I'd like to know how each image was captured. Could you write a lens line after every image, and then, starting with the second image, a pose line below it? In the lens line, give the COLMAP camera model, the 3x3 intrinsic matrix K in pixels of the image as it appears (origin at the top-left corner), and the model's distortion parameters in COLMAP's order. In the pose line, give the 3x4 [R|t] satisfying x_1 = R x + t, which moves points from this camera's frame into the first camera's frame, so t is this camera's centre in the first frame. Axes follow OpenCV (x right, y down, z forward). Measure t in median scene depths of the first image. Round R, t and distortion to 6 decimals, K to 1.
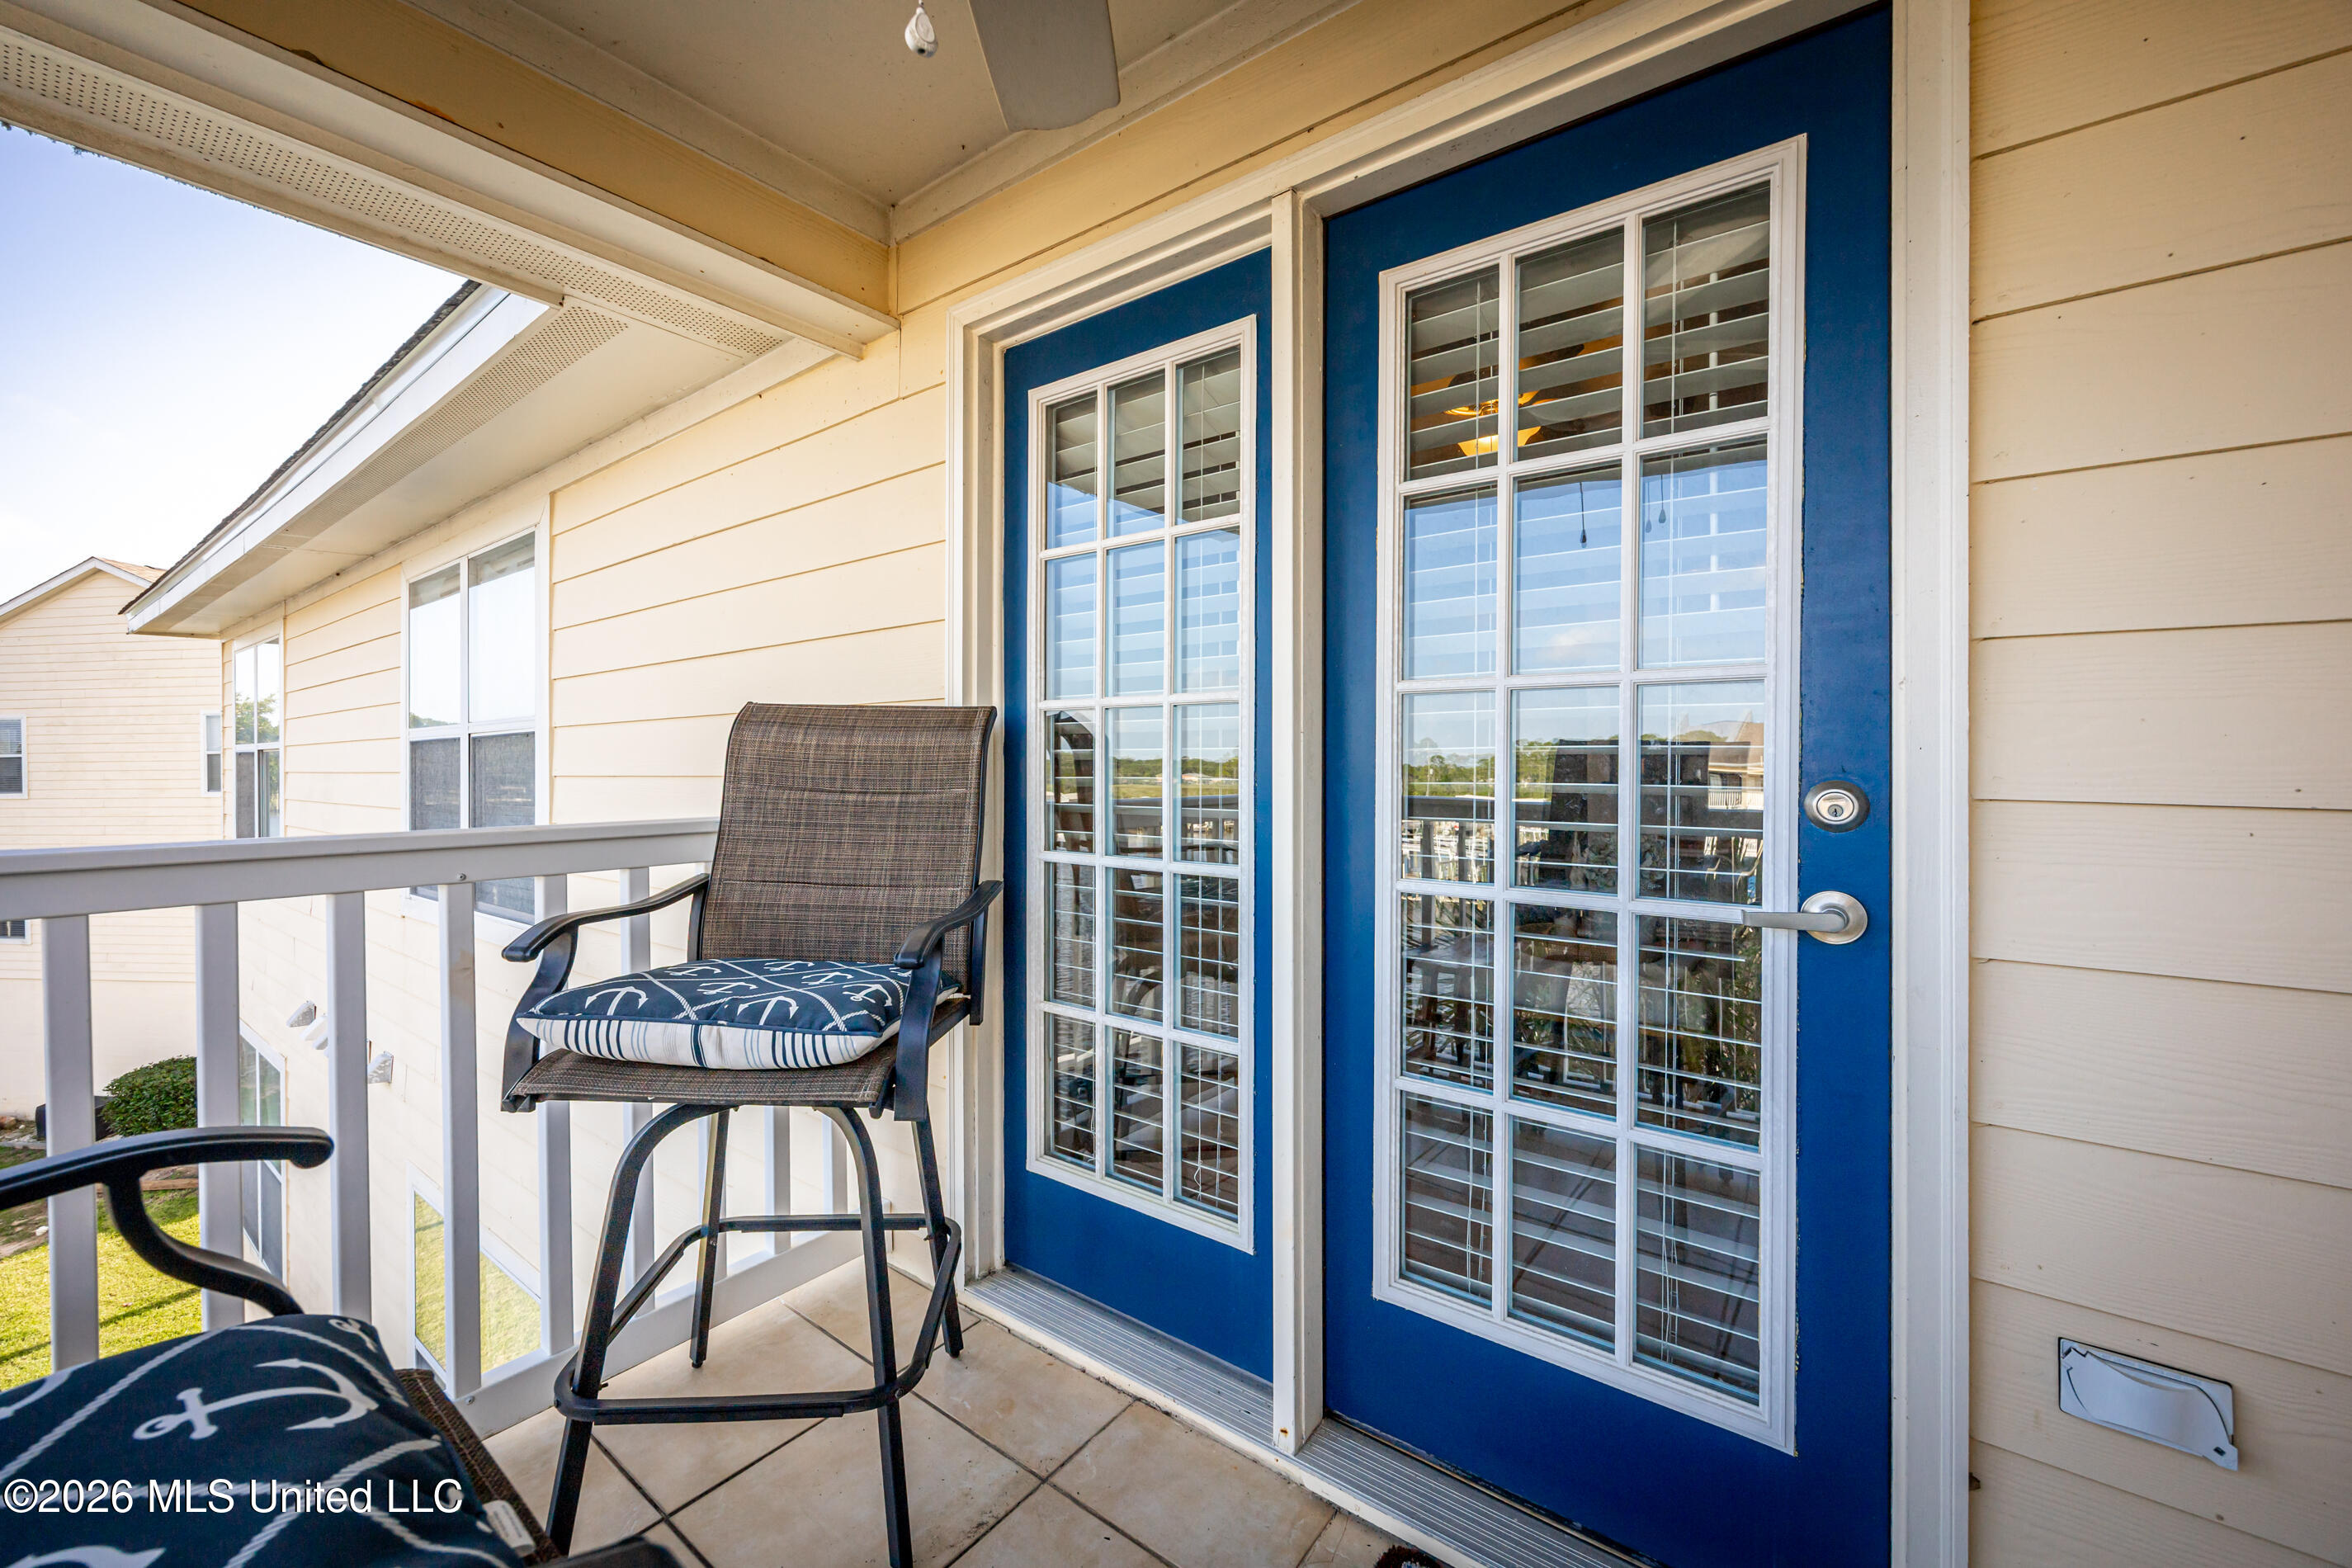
lens RADIAL K [[901.8, 0, 1185.4], [0, 901.8, 772.9], [0, 0, 1]] dist [0.000371, 0.000024]
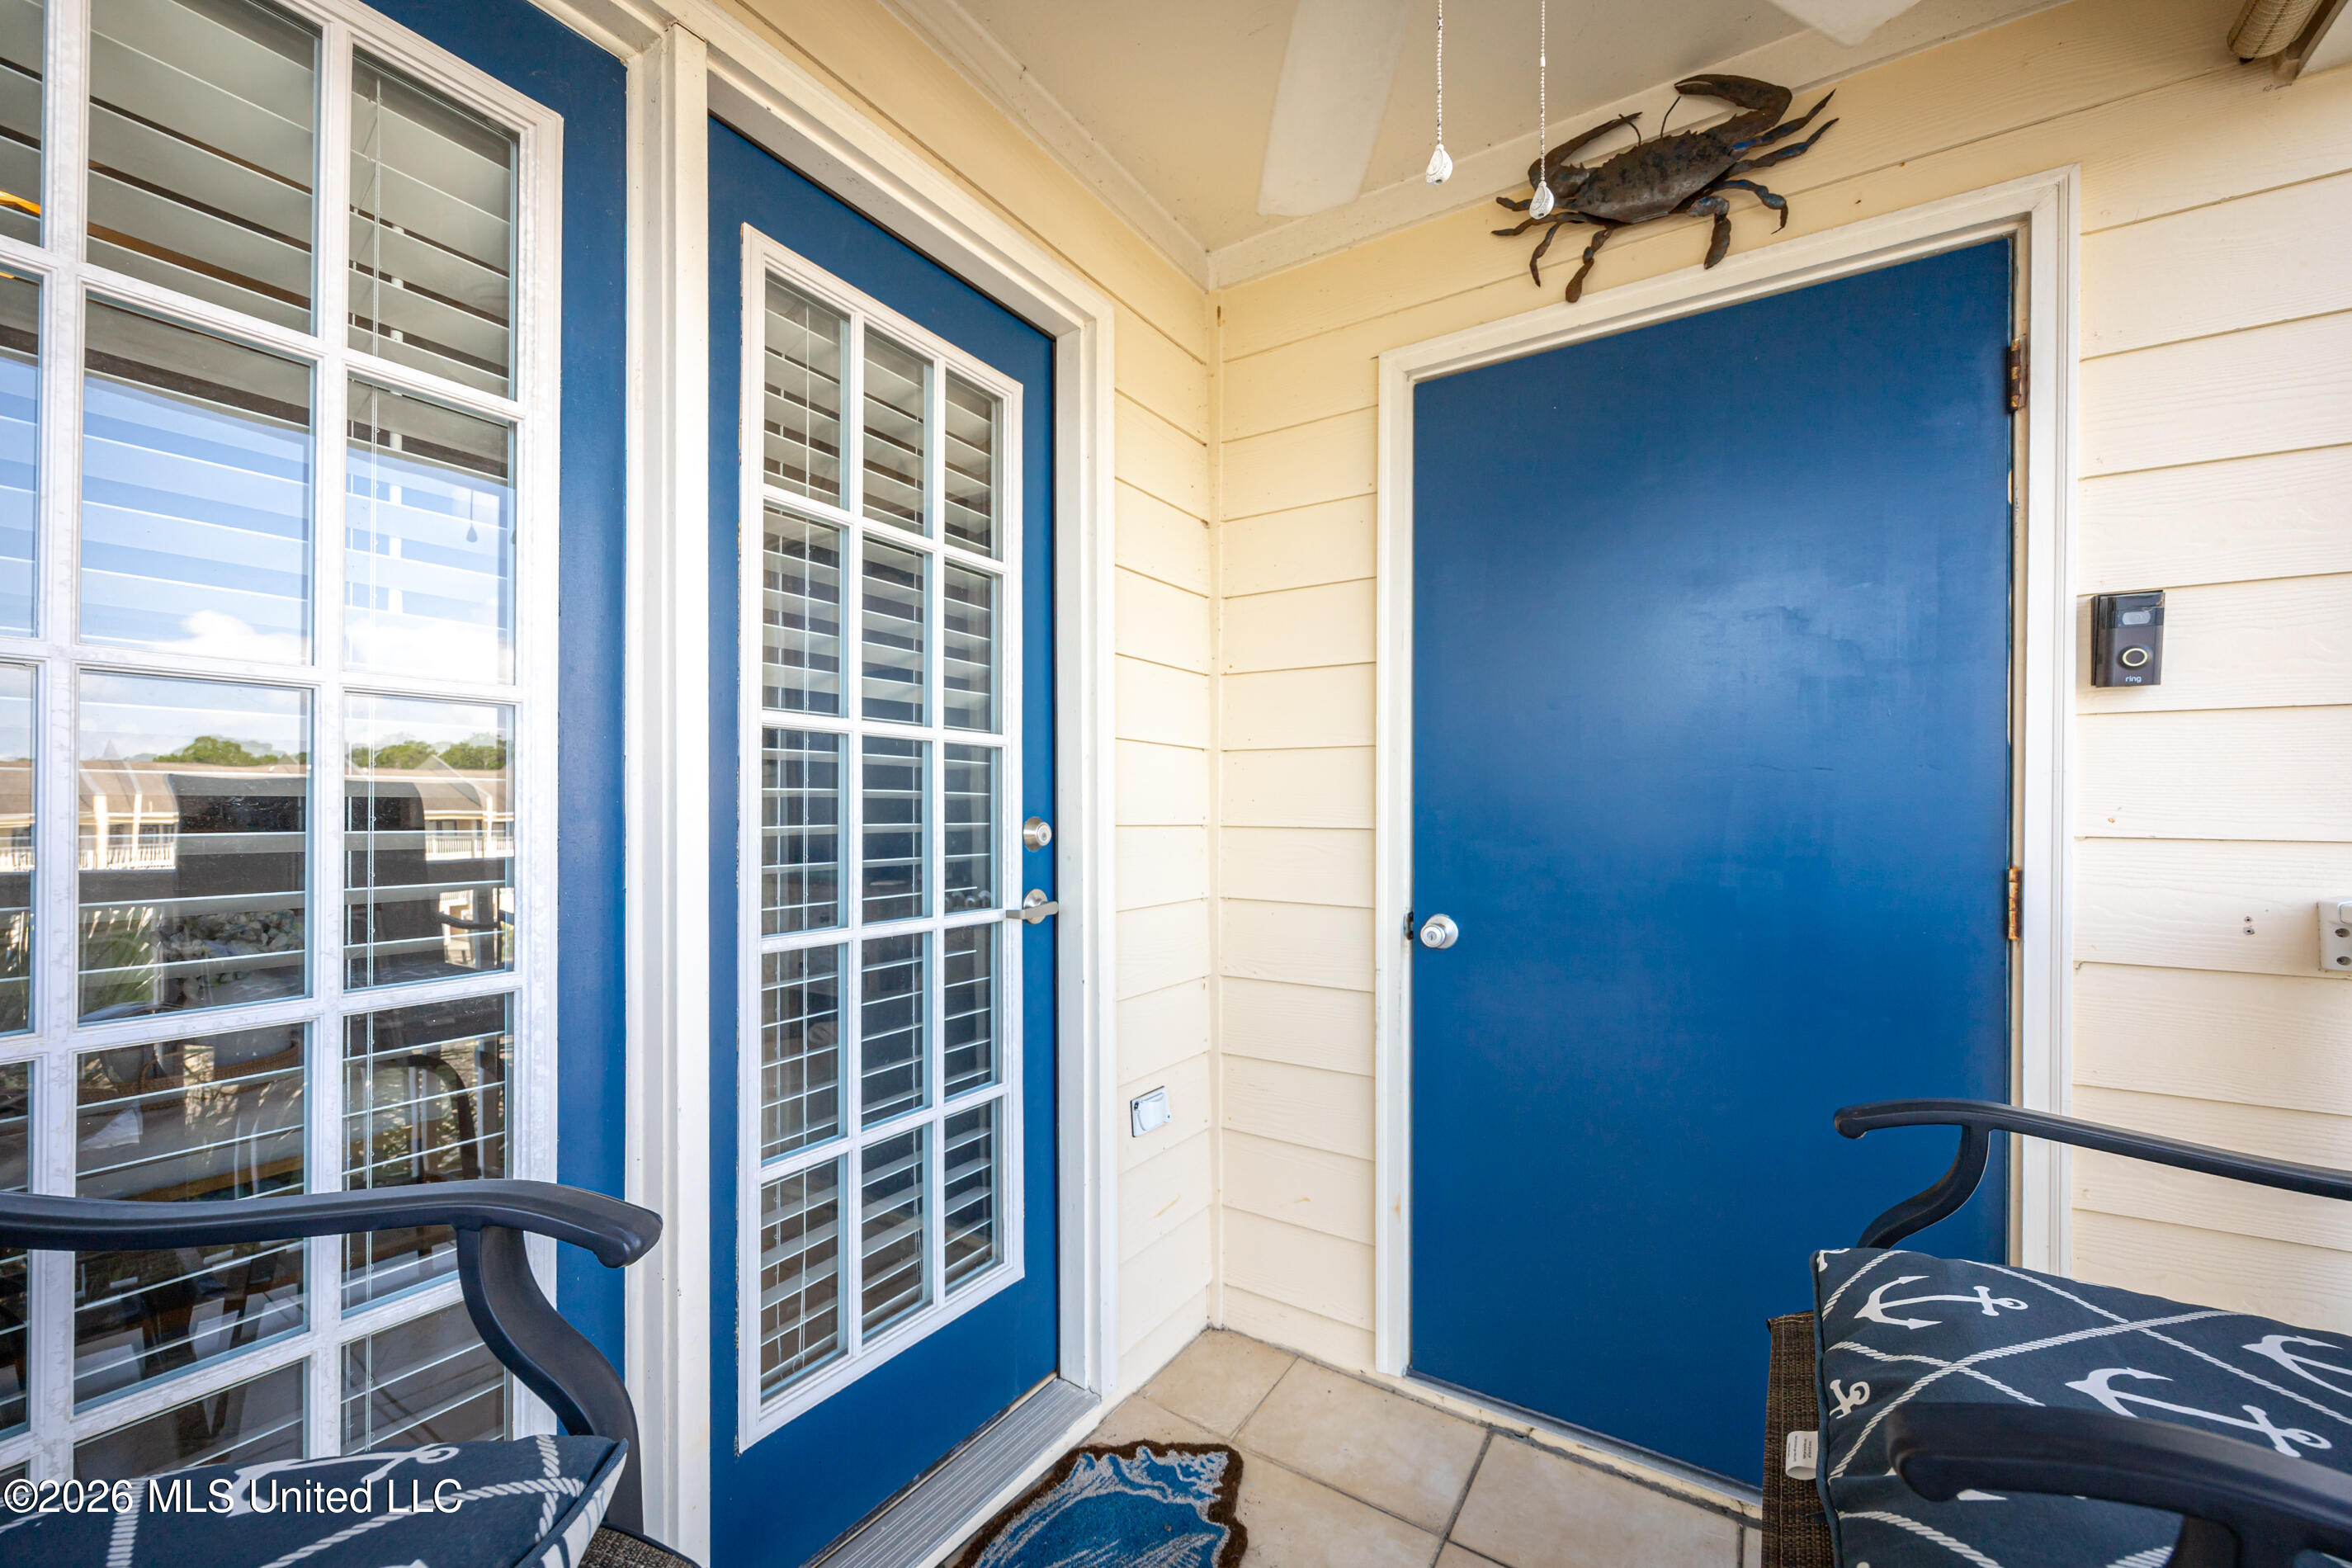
lens RADIAL K [[949.8, 0, 1179.8], [0, 949.8, 816.5], [0, 0, 1]] dist [0.000492, -0.000009]
pose [[-0.071895, -0.007507, 0.997384, -0.823204], [0.012042, 0.999892, 0.008393, -0.003606], [-0.997340, 0.012614, -0.071797, 0.780133]]
